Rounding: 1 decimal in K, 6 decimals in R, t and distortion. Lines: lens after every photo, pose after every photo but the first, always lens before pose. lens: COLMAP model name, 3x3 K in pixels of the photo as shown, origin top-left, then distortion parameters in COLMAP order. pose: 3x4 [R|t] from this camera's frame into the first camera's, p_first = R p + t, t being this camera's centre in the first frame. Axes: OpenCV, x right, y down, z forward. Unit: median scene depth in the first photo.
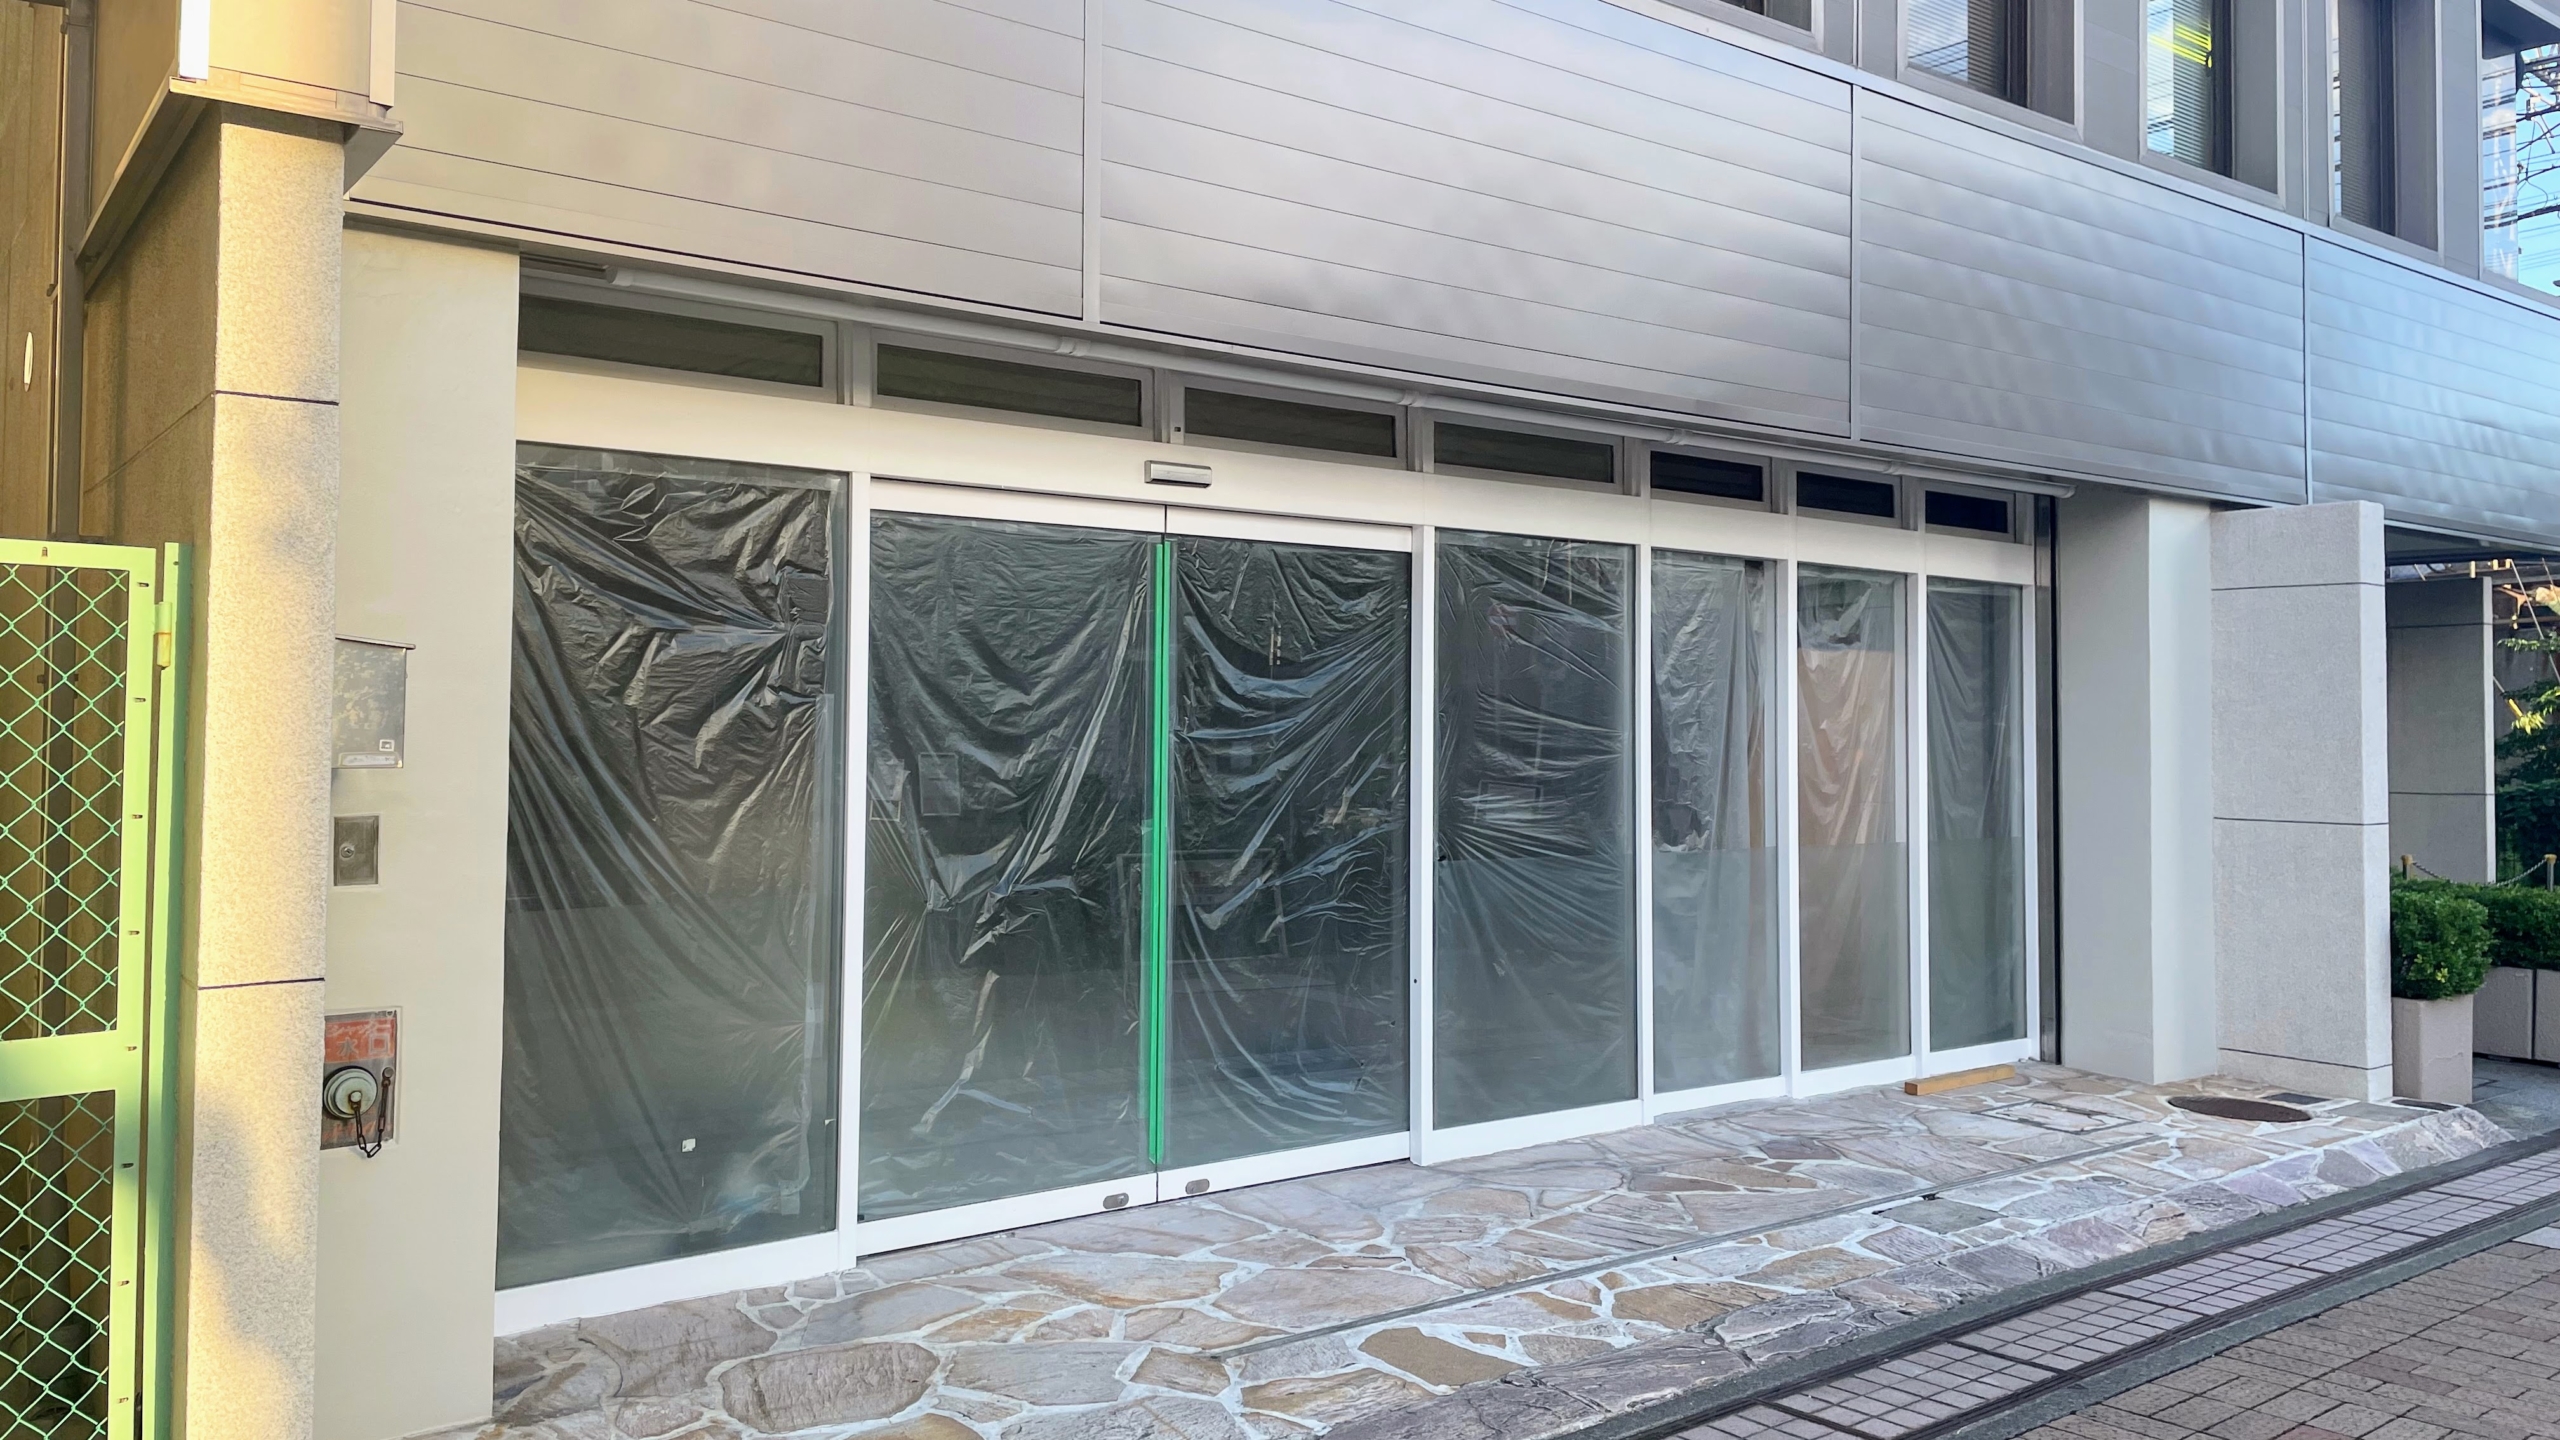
lens RADIAL K [[1921.2, 0, 1280.0], [0, 1921.2, 720.0], [0, 0, 1]] dist [0.047703, -0.002028]
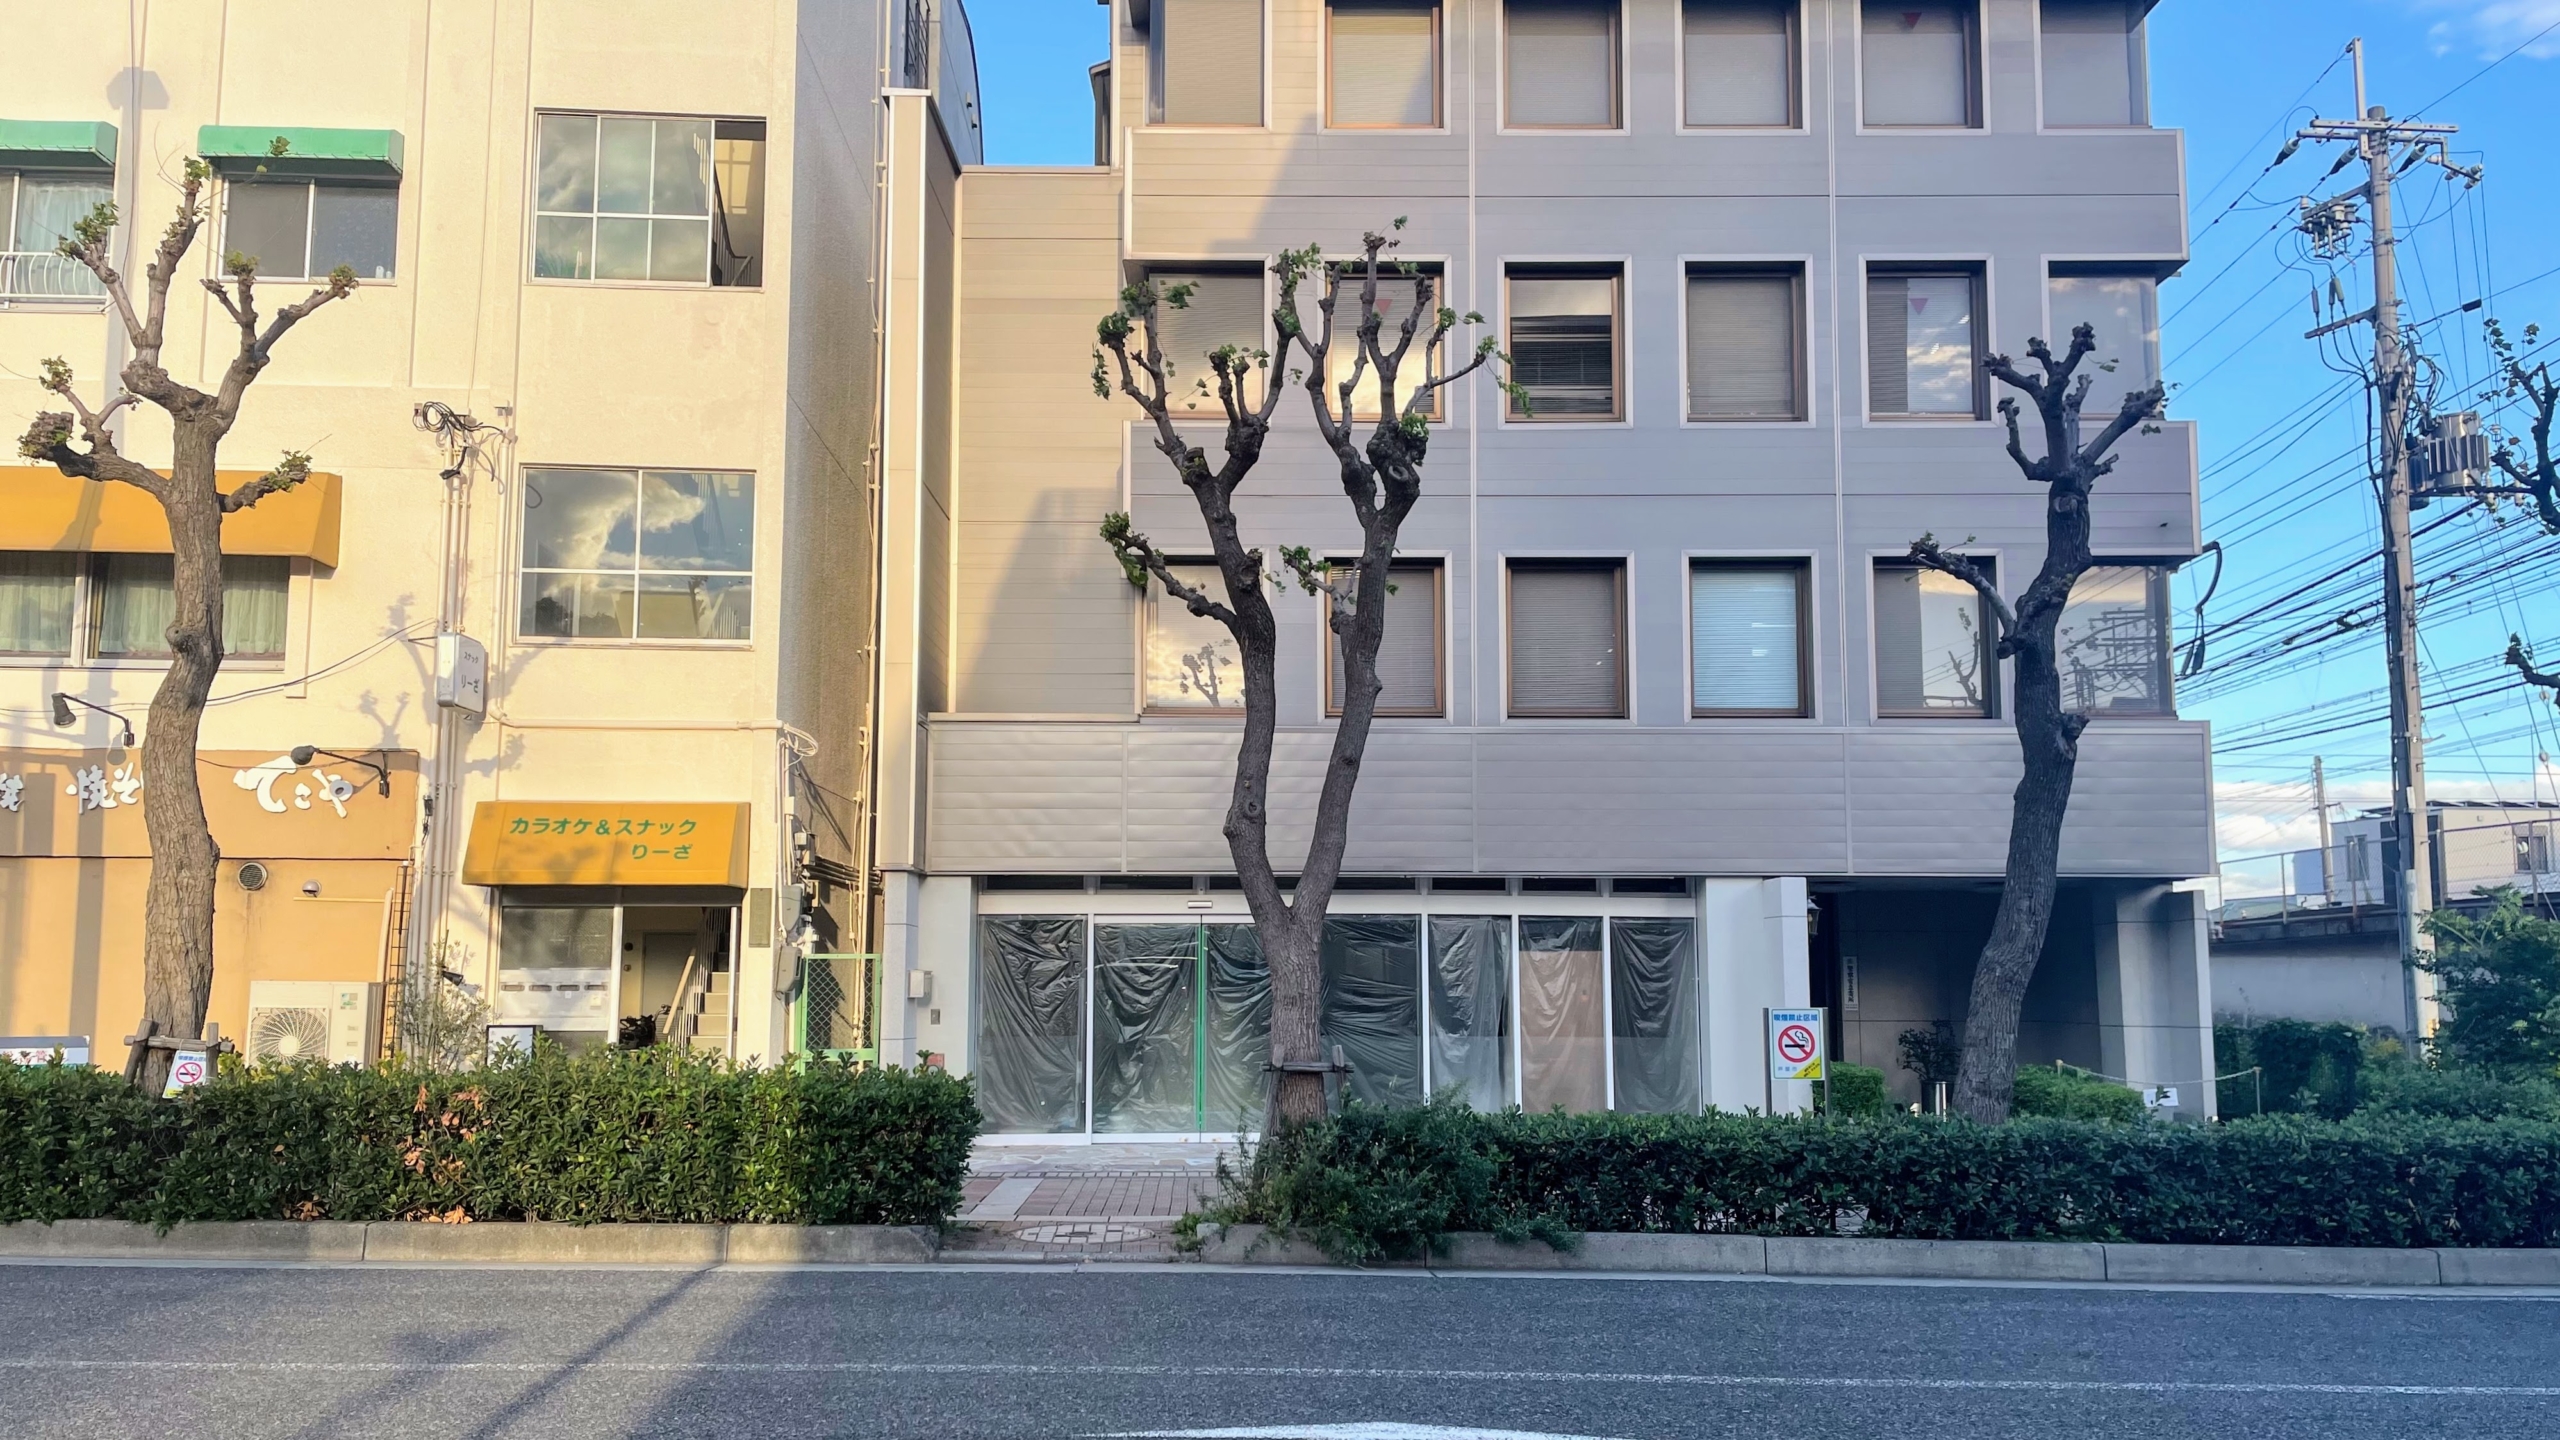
lens RADIAL K [[1889.5, 0, 1283.9], [0, 1889.5, 787.0], [0, 0, 1]] dist [0.043390, -0.007413]
pose [[0.800355, -0.070867, -0.595323, 1.601322], [0.007372, 0.994077, -0.108424, 0.012398], [0.599481, 0.082389, 0.796137, -1.161797]]
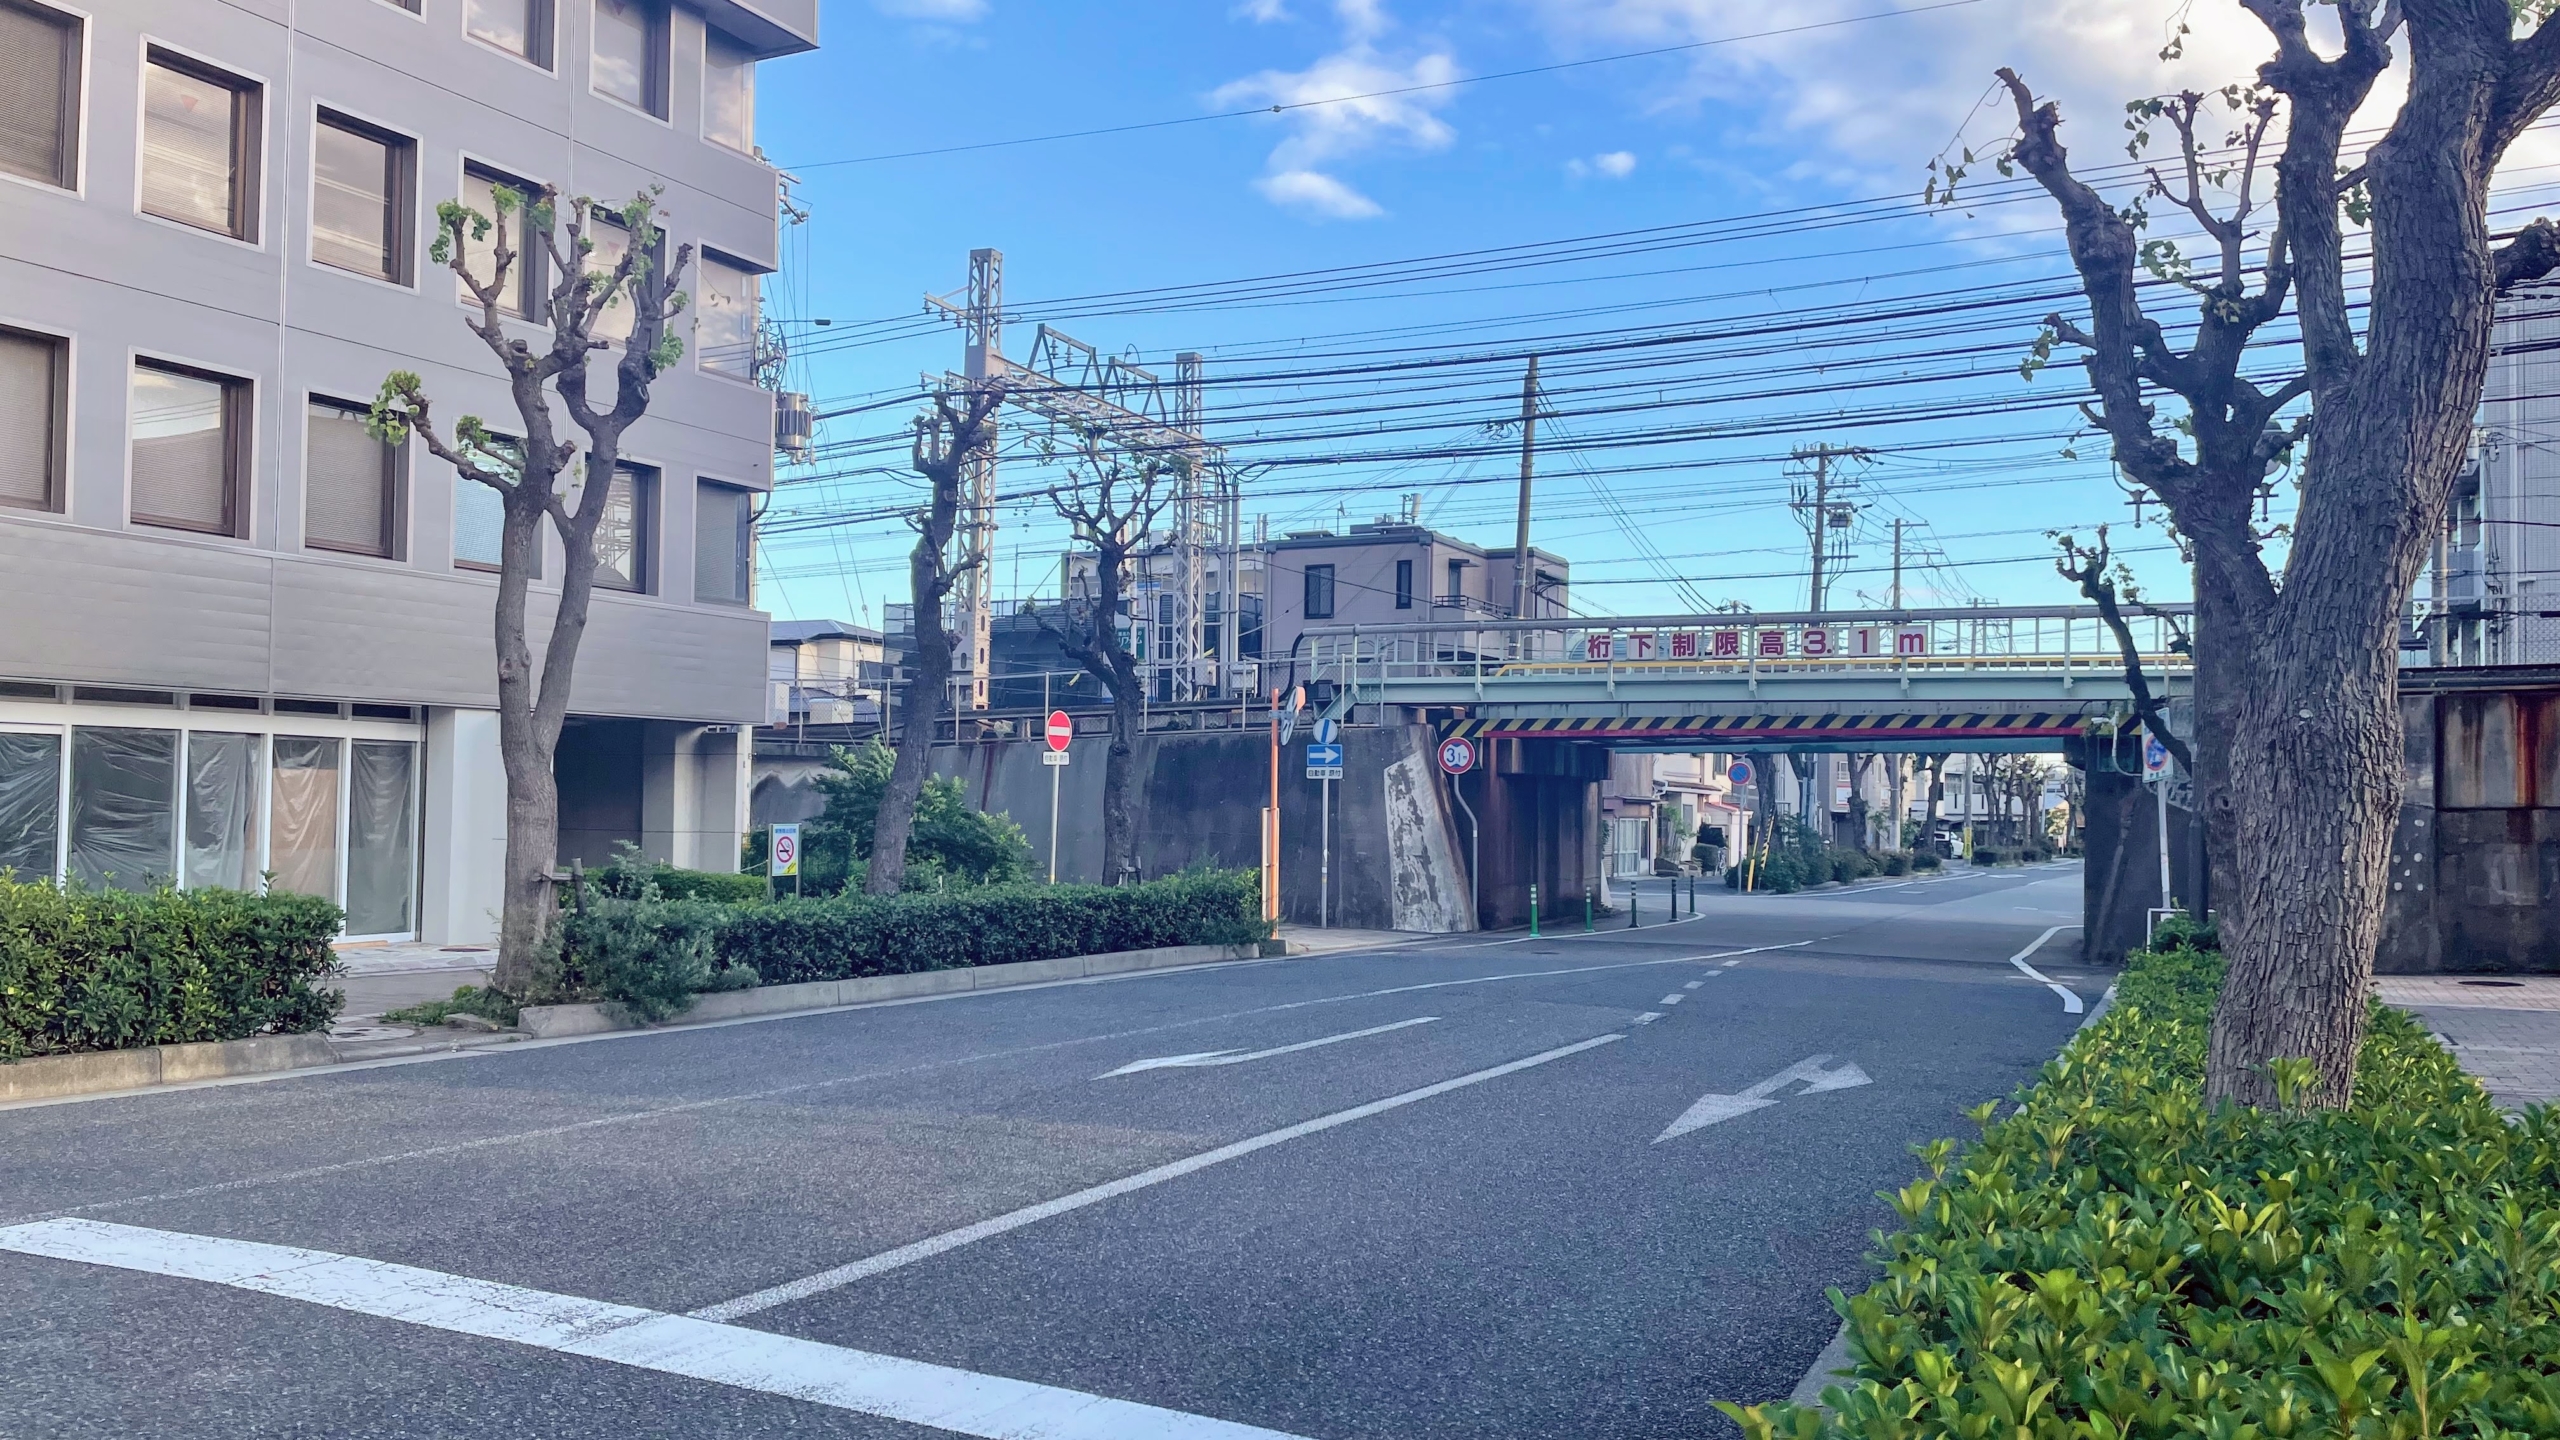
lens RADIAL K [[1874.1, 0, 1274.0], [0, 1874.1, 775.2], [0, 0, 1]] dist [-0.006886, -0.004340]
pose [[0.909682, 0.009025, 0.415208, 0.493452], [-0.005429, 0.999937, -0.009841, -0.013972], [-0.415271, 0.006698, 0.909673, -1.915808]]
